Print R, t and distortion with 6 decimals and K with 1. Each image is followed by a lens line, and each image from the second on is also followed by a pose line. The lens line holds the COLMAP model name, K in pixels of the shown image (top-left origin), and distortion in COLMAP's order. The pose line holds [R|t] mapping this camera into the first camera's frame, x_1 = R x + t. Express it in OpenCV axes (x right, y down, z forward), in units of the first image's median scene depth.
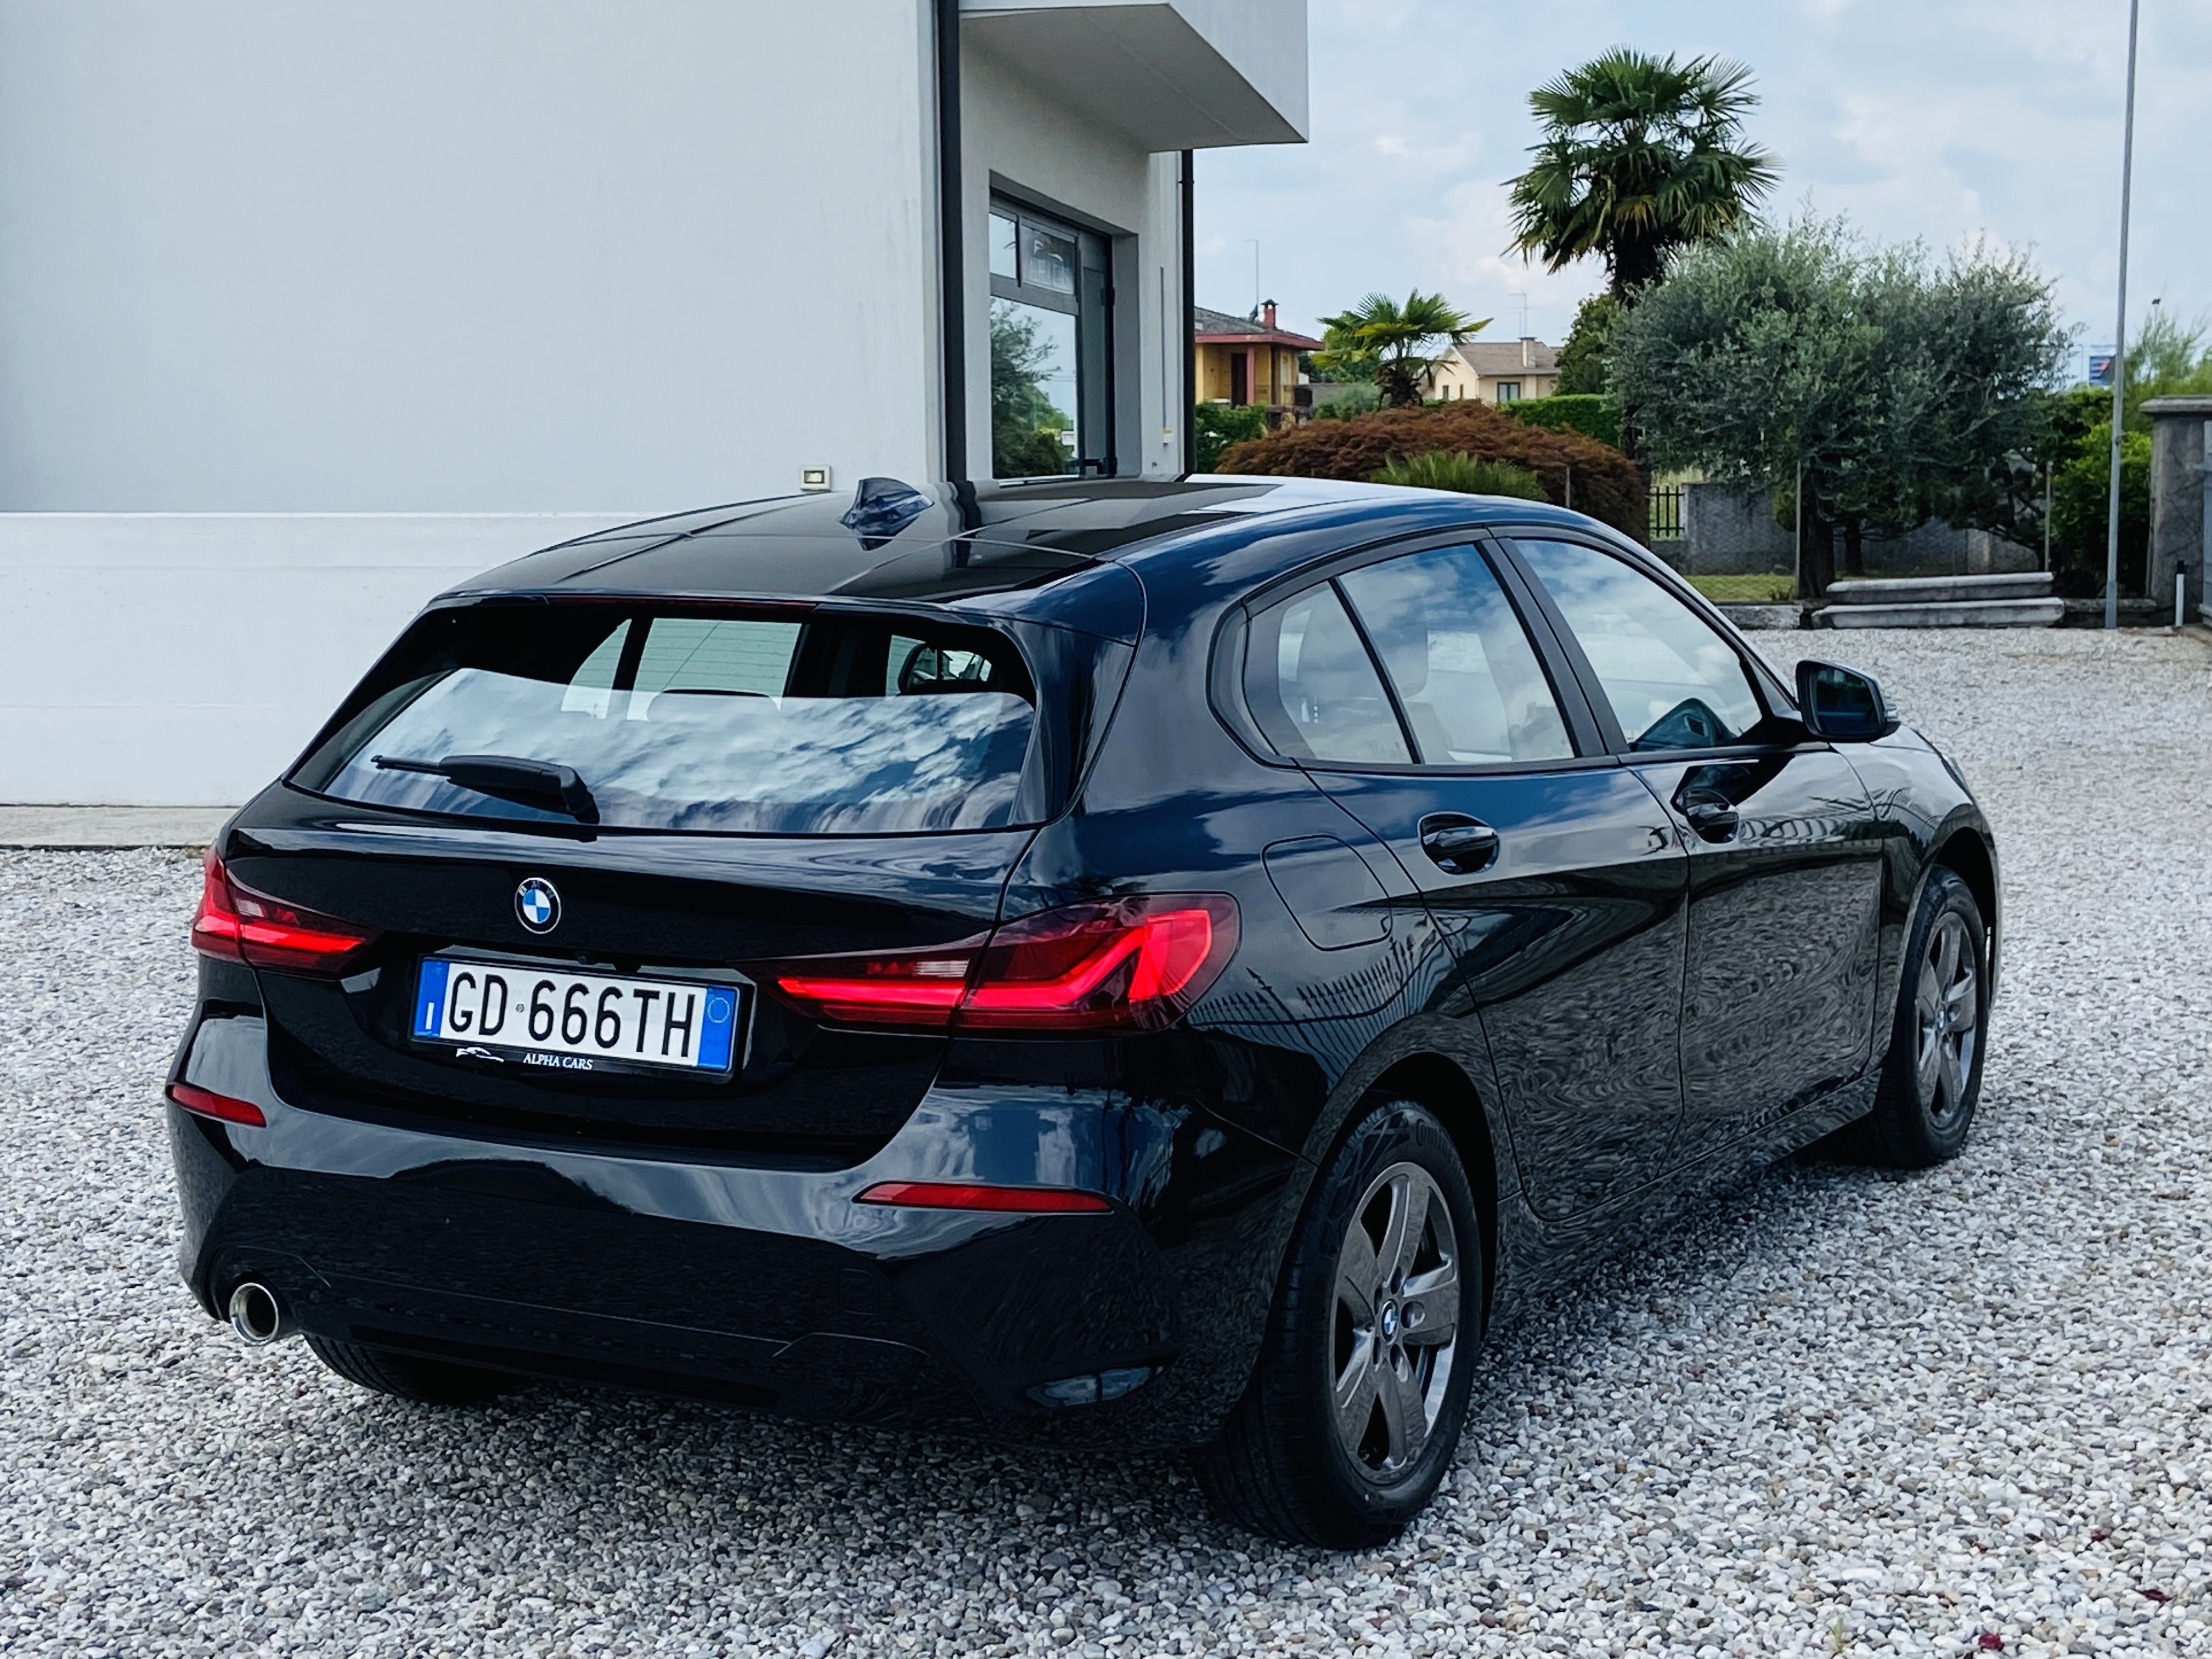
lens RADIAL K [[3515.3, 0, 1100.4], [0, 3515.3, 828.2], [0, 0, 1]] dist [0.102740, 0.000000]
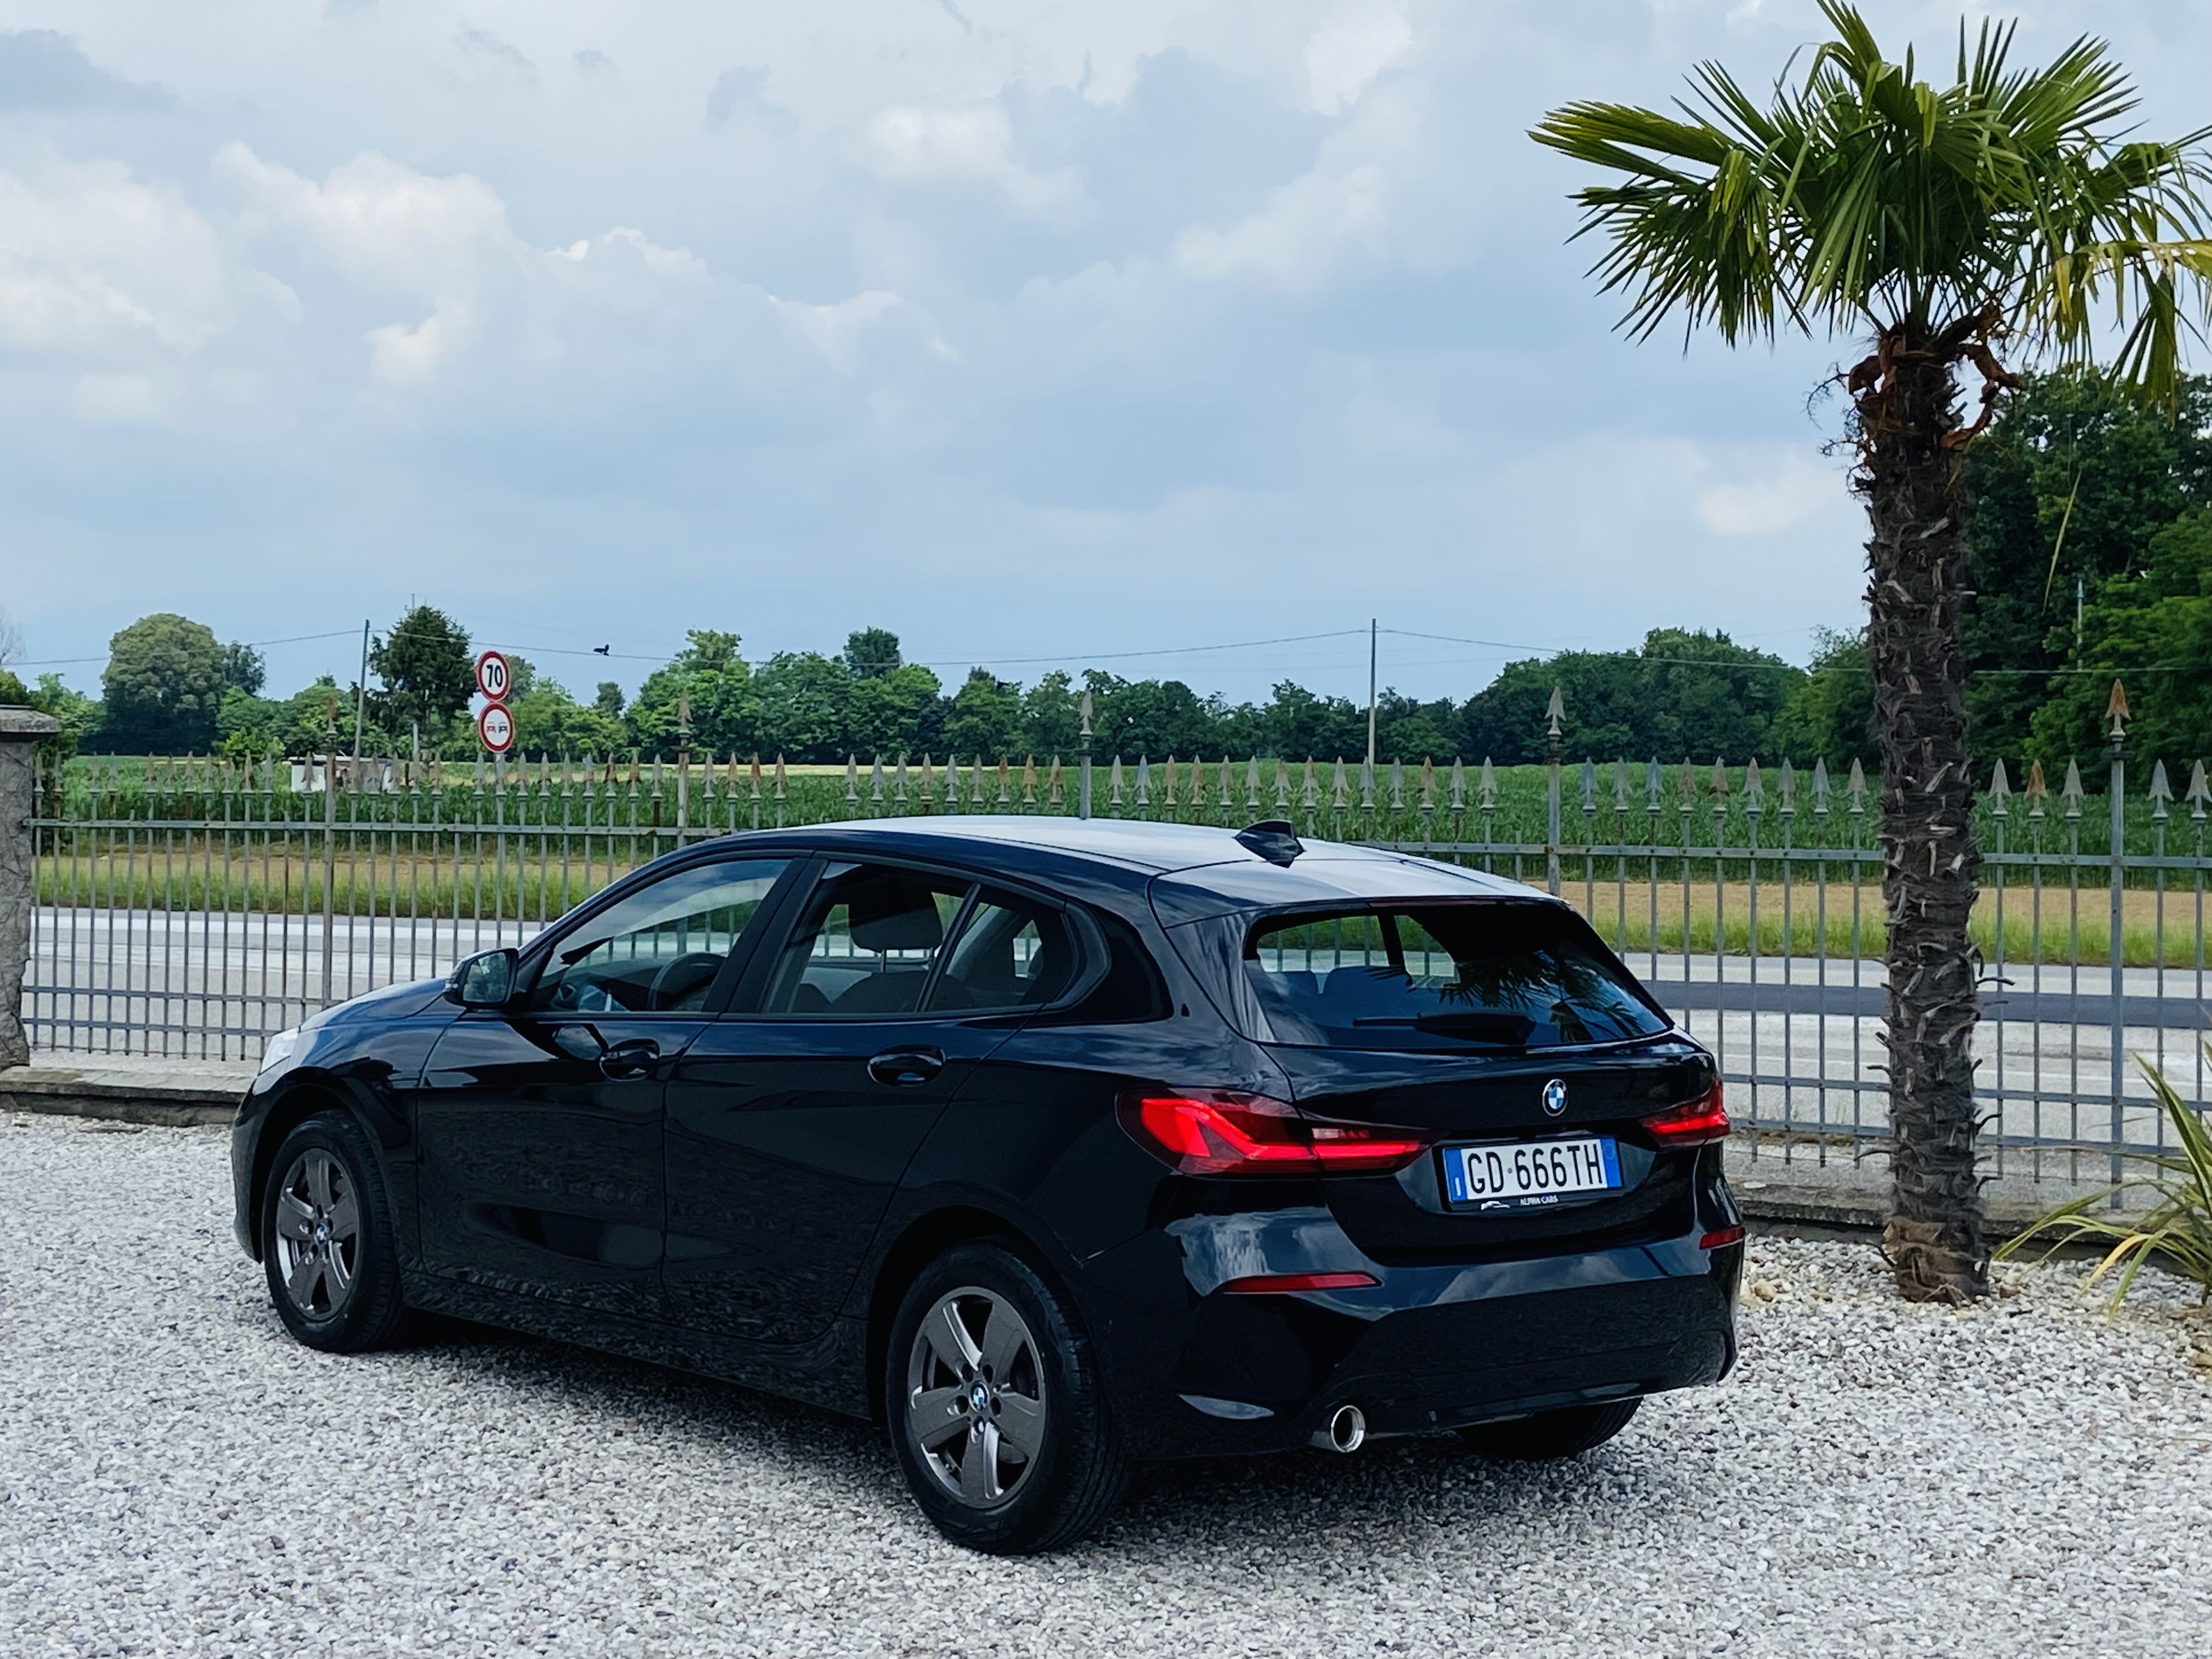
lens RADIAL K [[3515.3, 0, 1105.8], [0, 3515.3, 825.3], [0, 0, 1]] dist [0.102740, 0.000000]
pose [[0.333363, -0.004800, 0.942786, -1.642260], [0.091604, 0.995421, -0.027323, -0.071188], [-0.938338, 0.095471, 0.332276, 0.639177]]
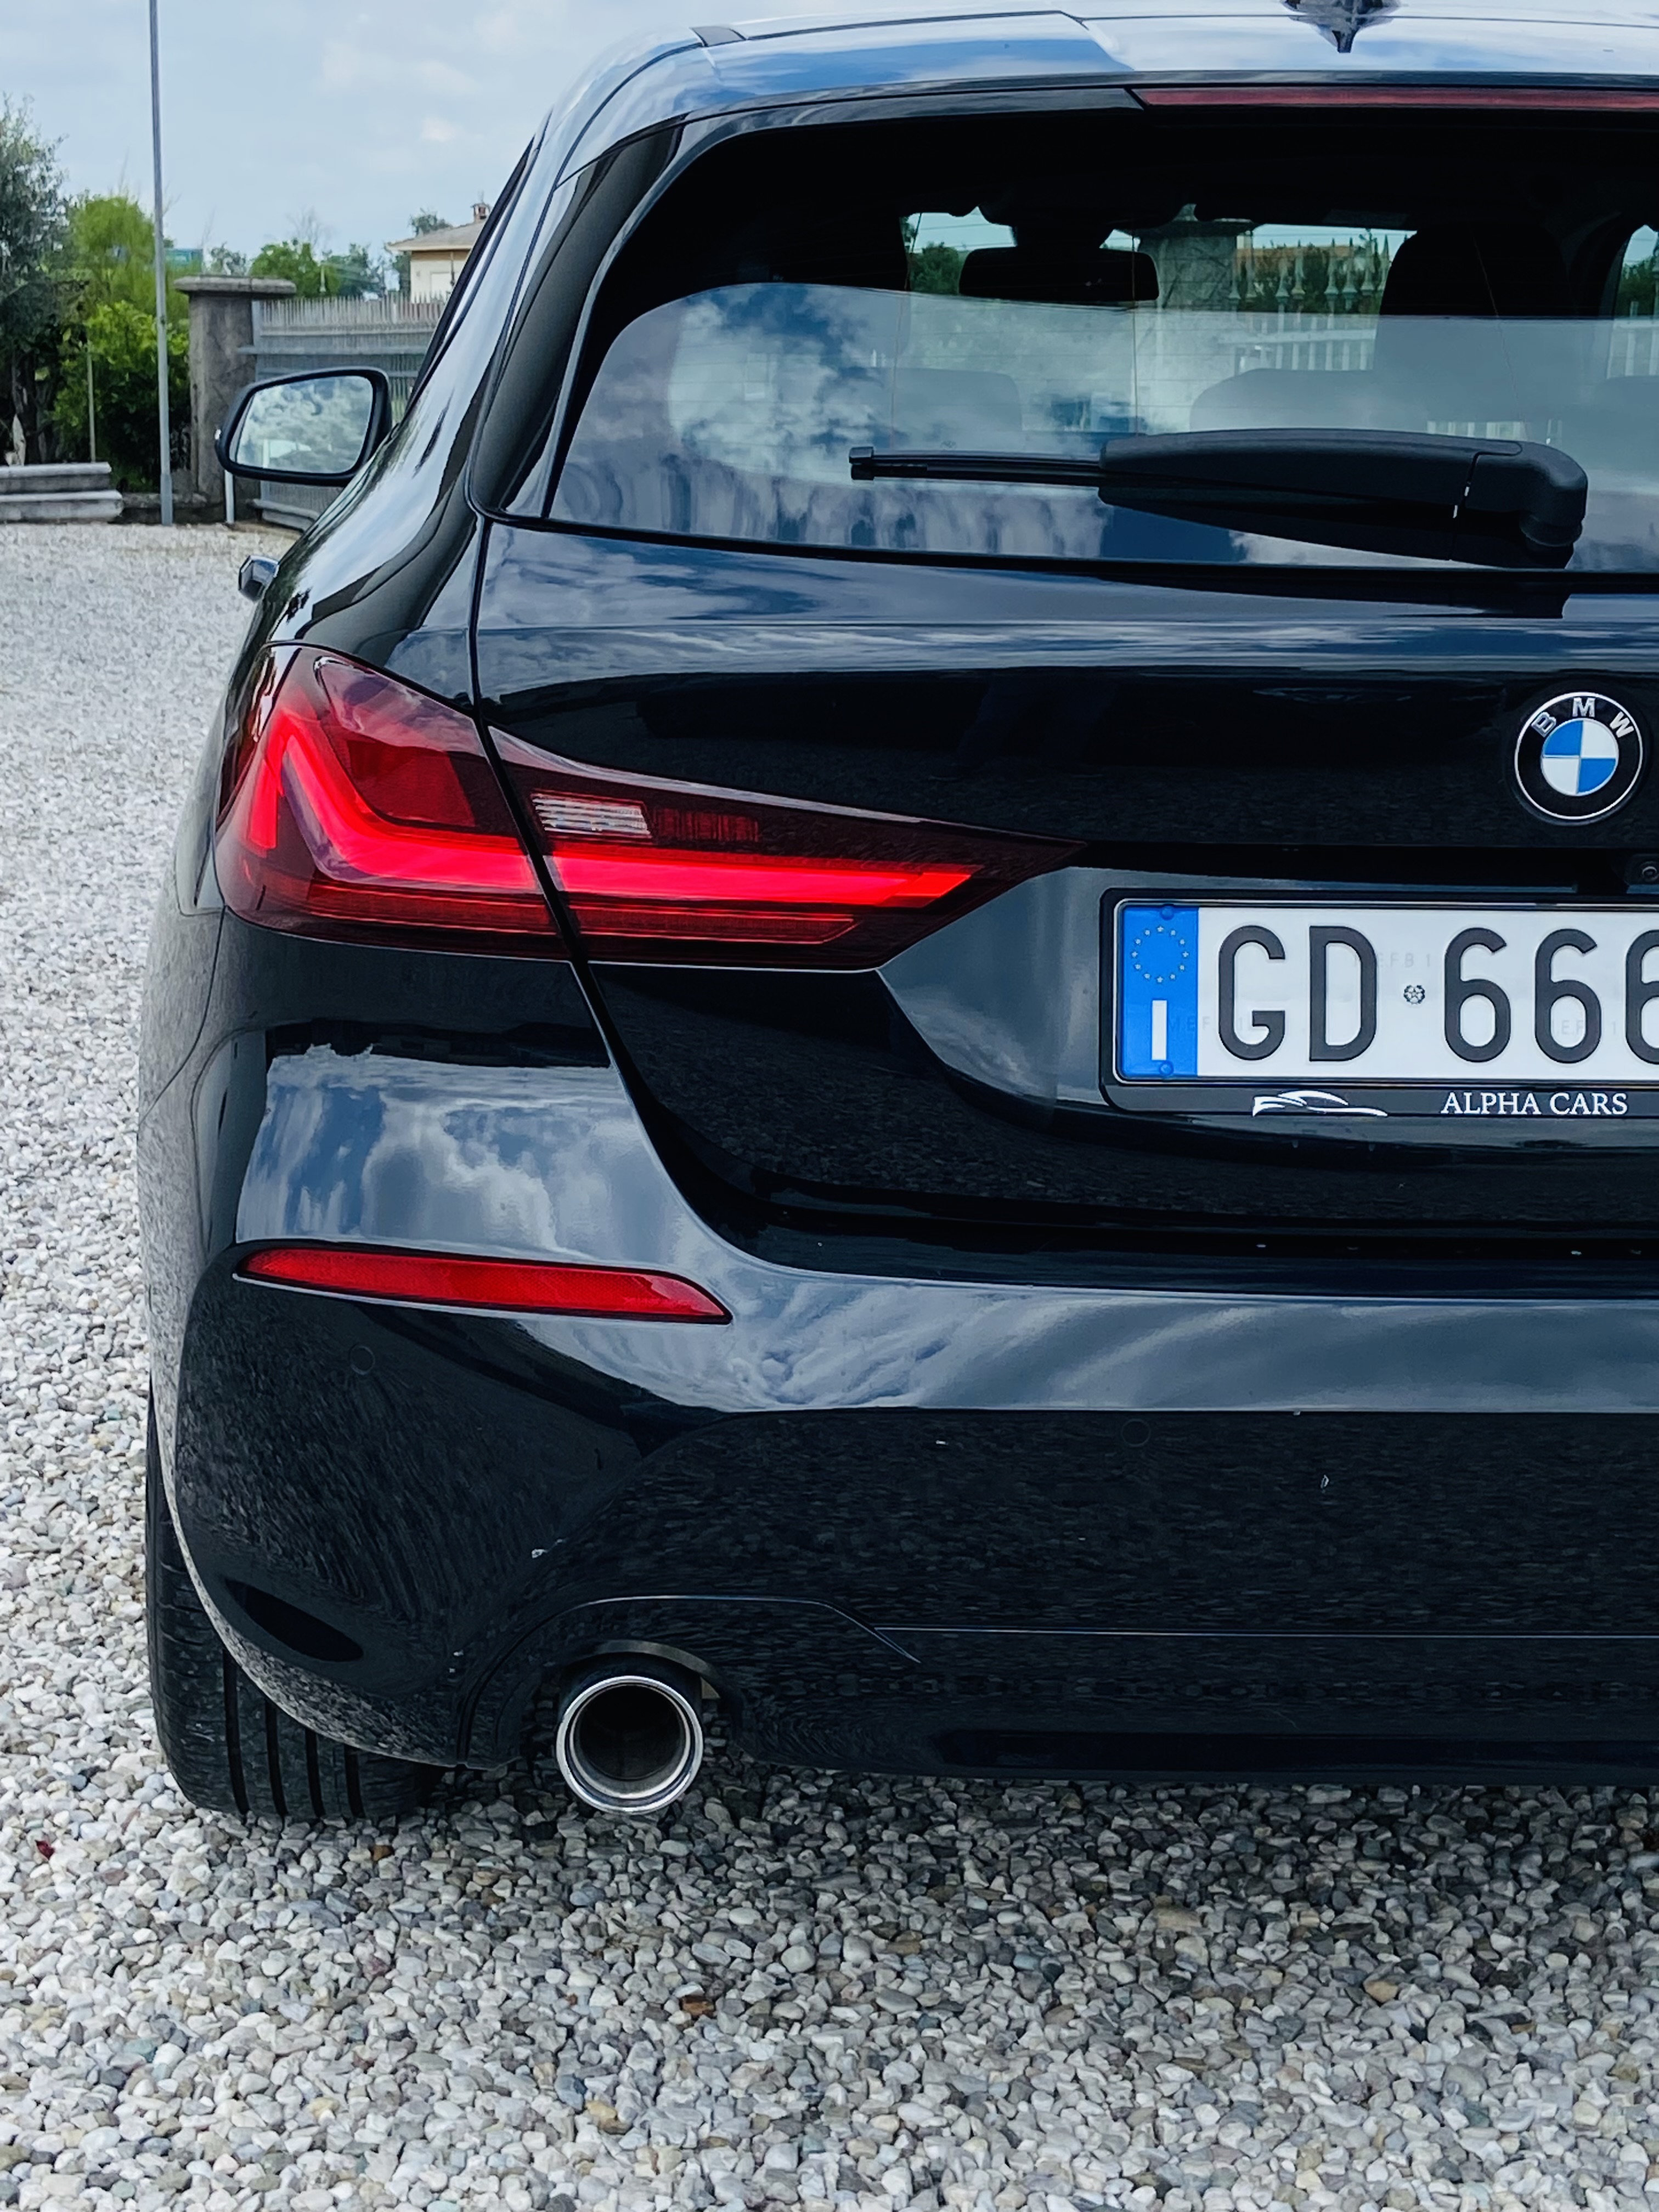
lens RADIAL K [[3515.3, 0, 828.9], [0, 3515.3, 1109.6], [0, 0, 1]] dist [0.102740, 0.000000]
pose [[0.842914, -0.095847, 0.529443, -0.463434], [0.044021, 0.992992, 0.109680, 0.012915], [-0.536245, -0.069144, 0.841226, 0.655532]]
